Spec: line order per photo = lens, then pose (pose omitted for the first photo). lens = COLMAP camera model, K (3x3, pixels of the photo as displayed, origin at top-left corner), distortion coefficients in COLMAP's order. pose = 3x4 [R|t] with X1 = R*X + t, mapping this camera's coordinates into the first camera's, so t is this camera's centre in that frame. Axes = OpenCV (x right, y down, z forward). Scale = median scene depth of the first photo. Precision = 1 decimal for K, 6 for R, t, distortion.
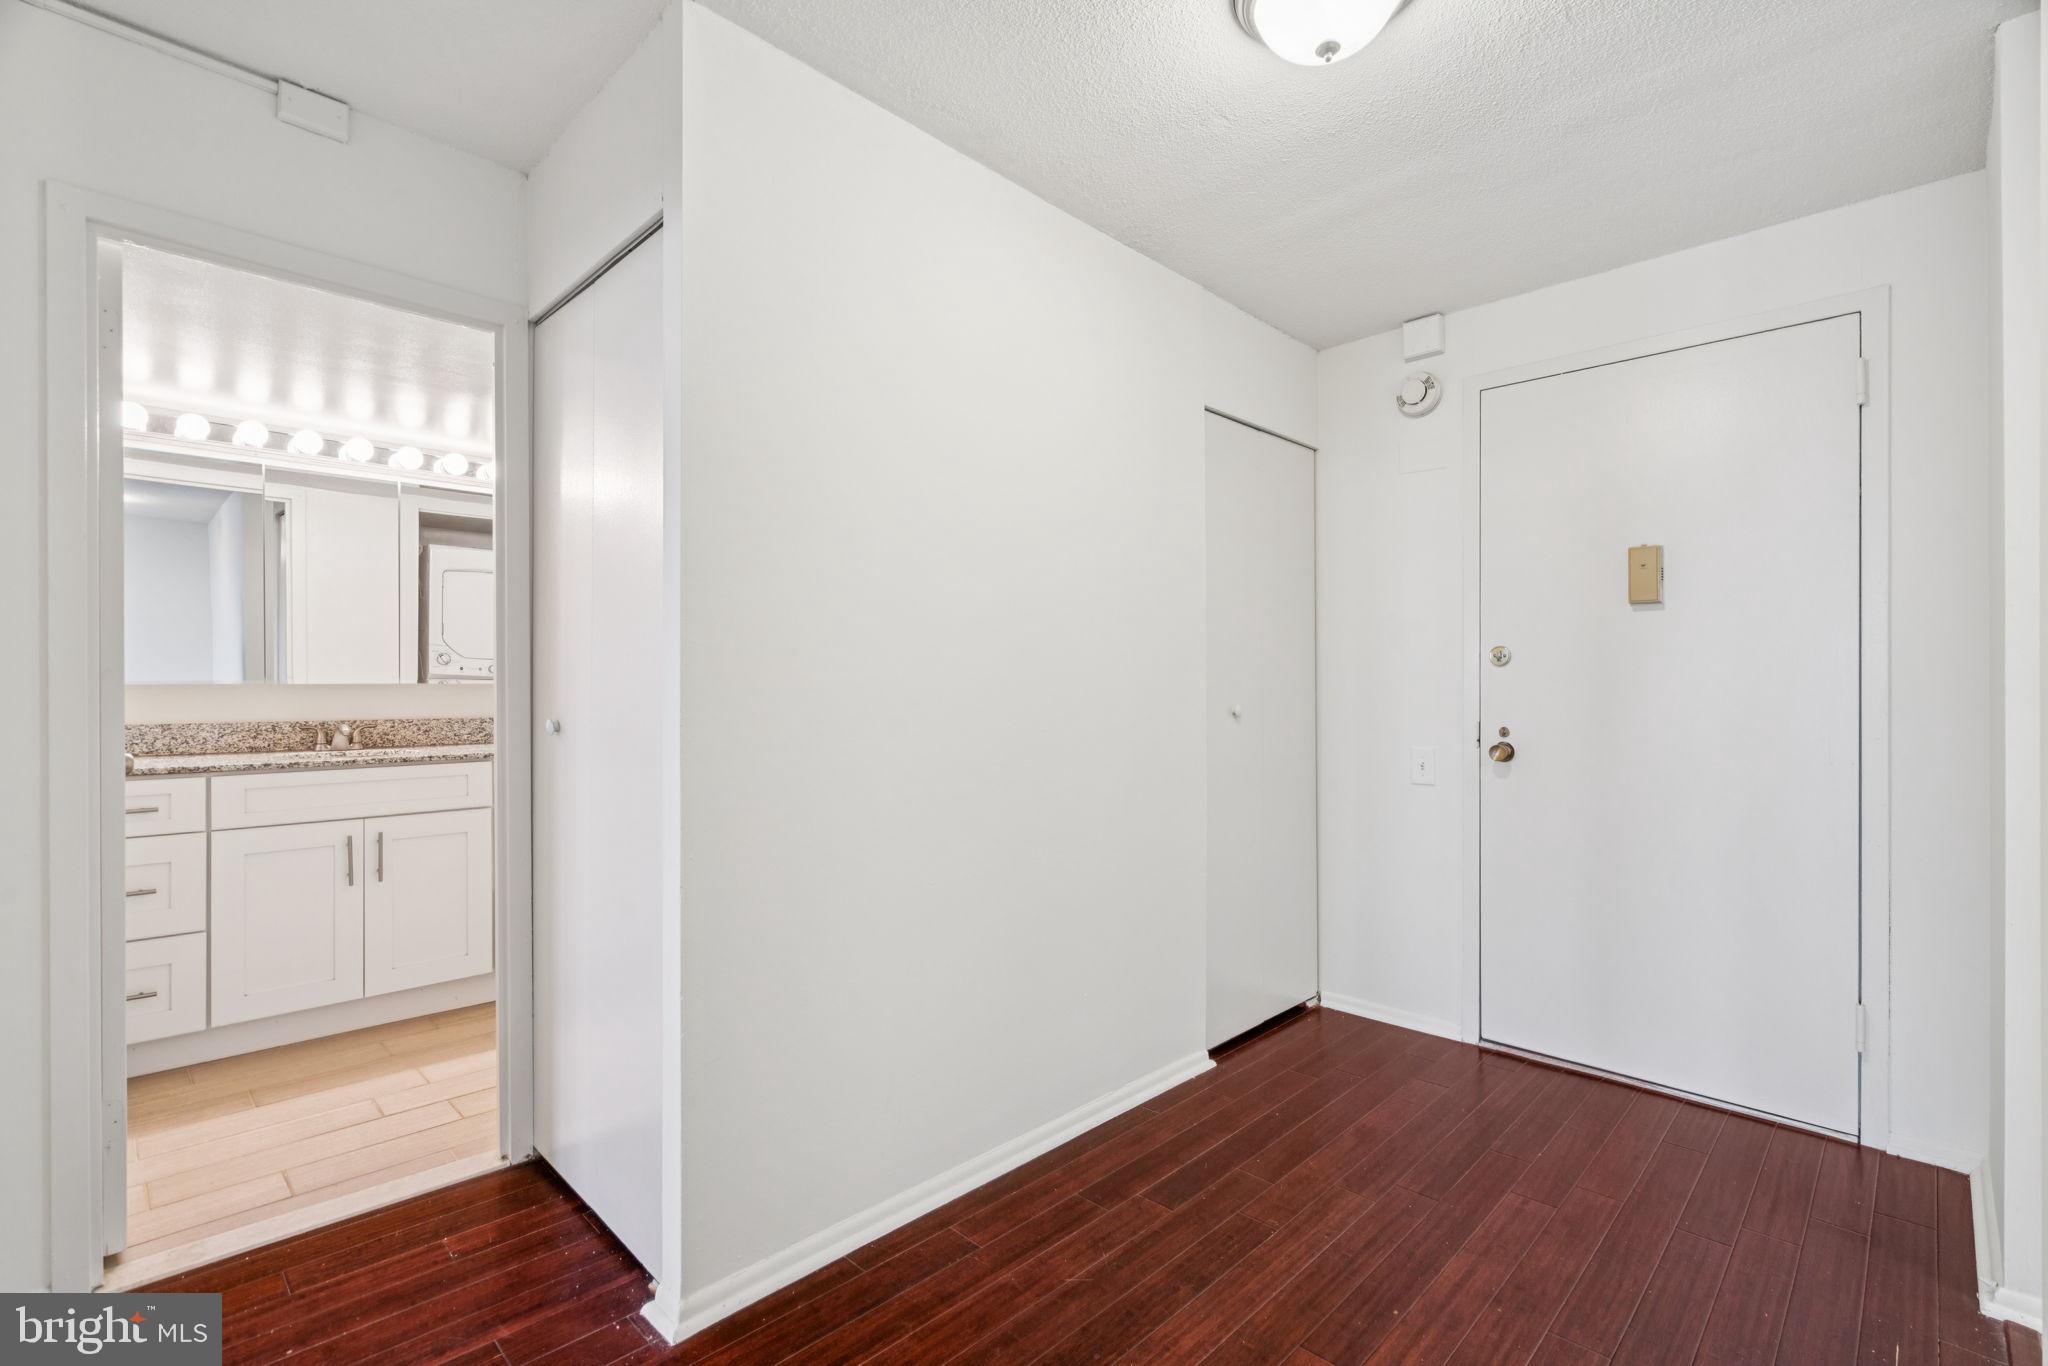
lens RADIAL K [[921.7, 0, 1018.5], [0, 921.7, 689.0], [0, 0, 1]] dist [-0.001078, 0.000434]
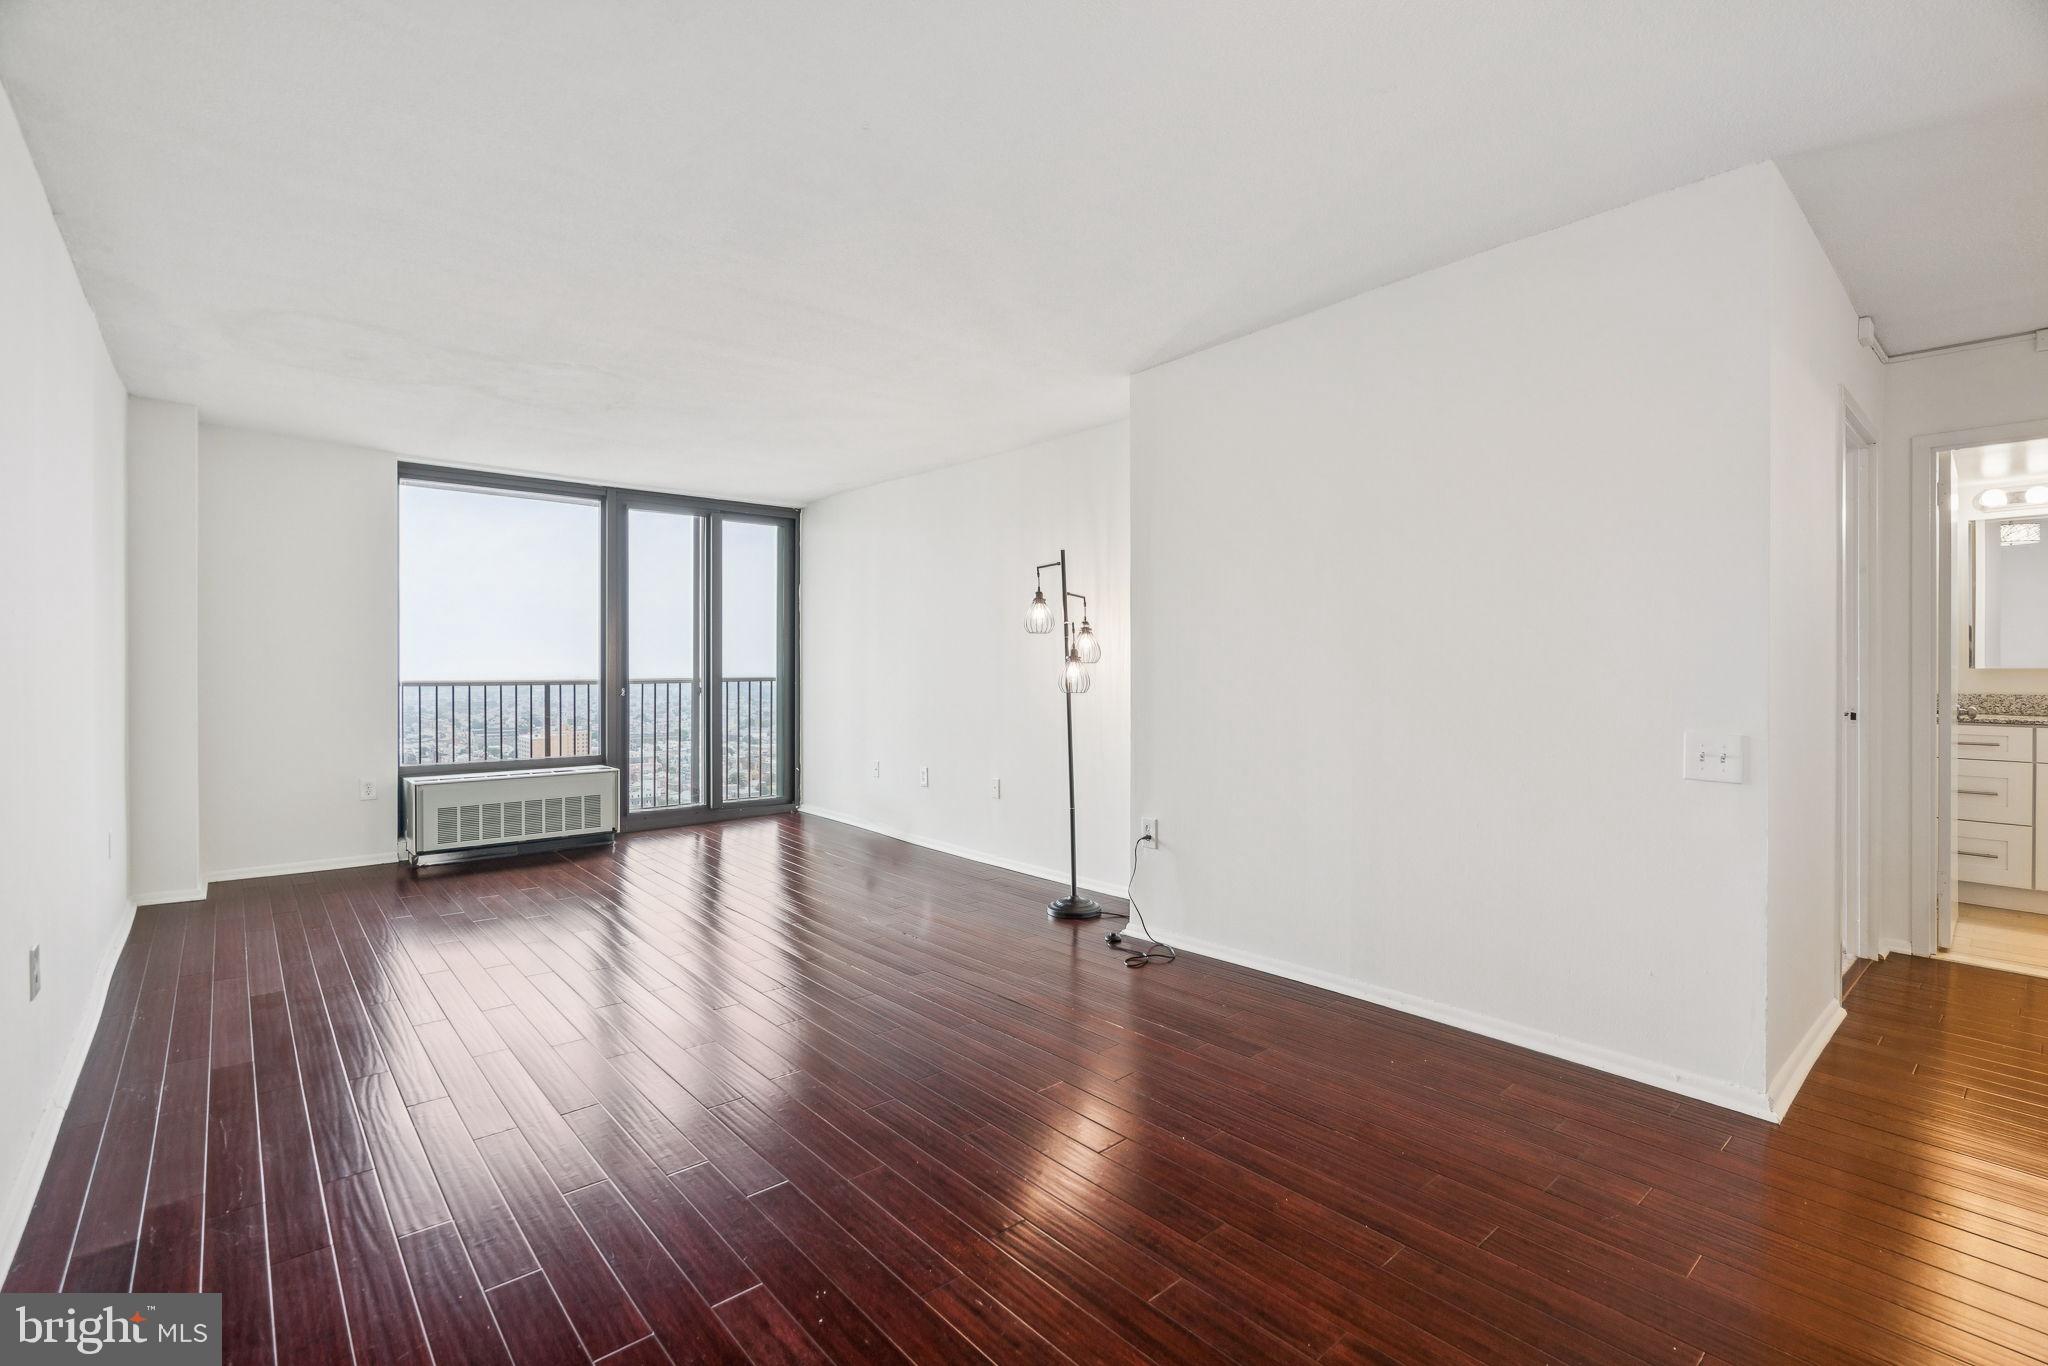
lens RADIAL K [[921.7, 0, 1022.0], [0, 921.7, 676.1], [0, 0, 1]] dist [-0.001078, 0.000434]
pose [[-0.076632, 0.003356, -0.997054, 0.681934], [0.000143, 0.999994, 0.003355, 0.002066], [0.997059, 0.000115, -0.076632, -0.498030]]
